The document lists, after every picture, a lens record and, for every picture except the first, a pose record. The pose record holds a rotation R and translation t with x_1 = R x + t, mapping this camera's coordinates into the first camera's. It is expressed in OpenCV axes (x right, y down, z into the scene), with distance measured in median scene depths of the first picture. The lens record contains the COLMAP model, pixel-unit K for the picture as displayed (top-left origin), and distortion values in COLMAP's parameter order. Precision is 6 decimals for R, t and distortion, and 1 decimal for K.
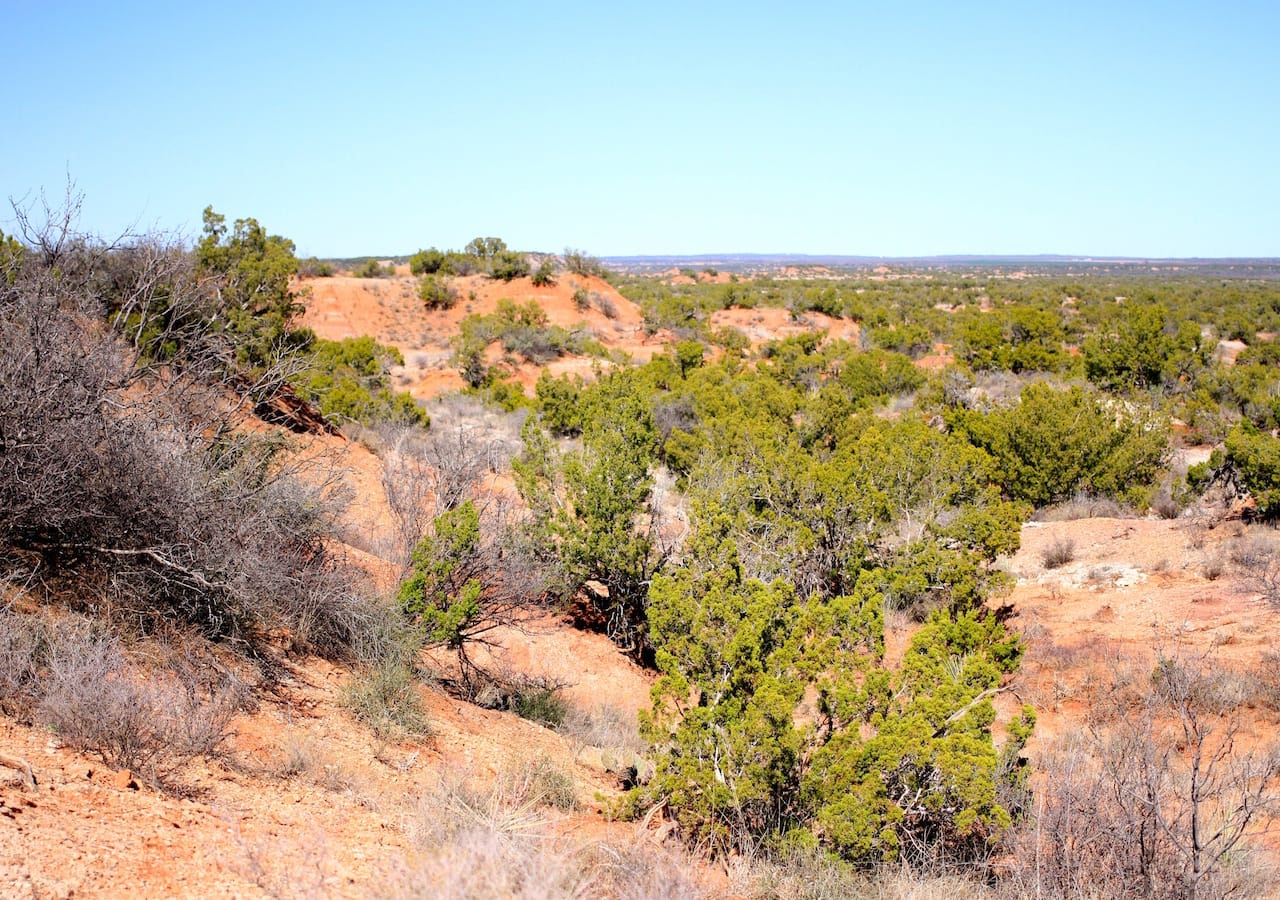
lens RADIAL K [[2610.7, 0, 639.9], [0, 2610.7, 448.7], [0, 0, 1]] dist [0.038820, 0.000000]
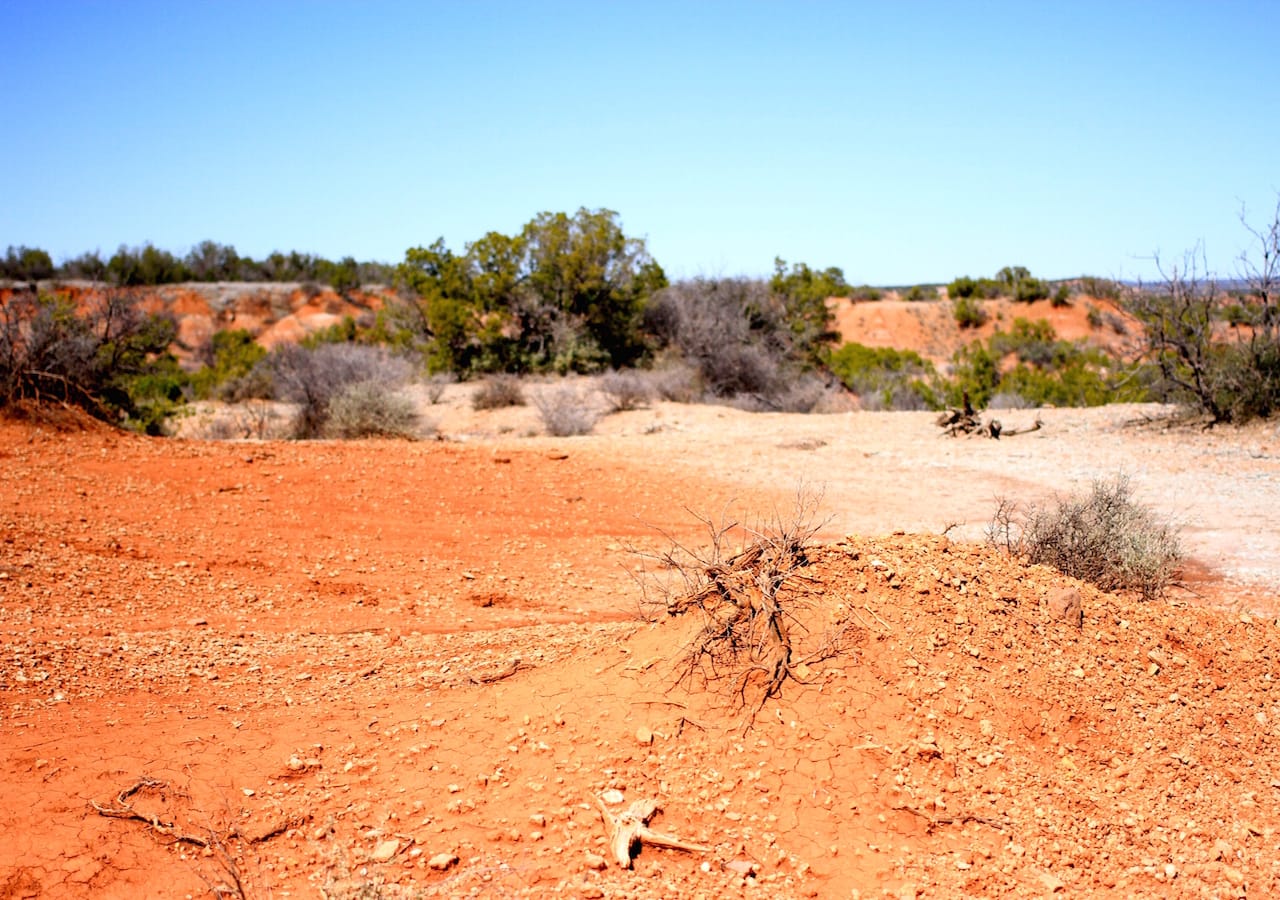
lens RADIAL K [[2610.7, 0, 639.8], [0, 2610.7, 448.7], [0, 0, 1]] dist [0.038820, 0.000000]
pose [[0.976772, 0.003046, -0.214258, 0.029442], [-0.005240, 0.999939, -0.009675, 0.013043], [0.214216, 0.010573, 0.976729, -0.178348]]
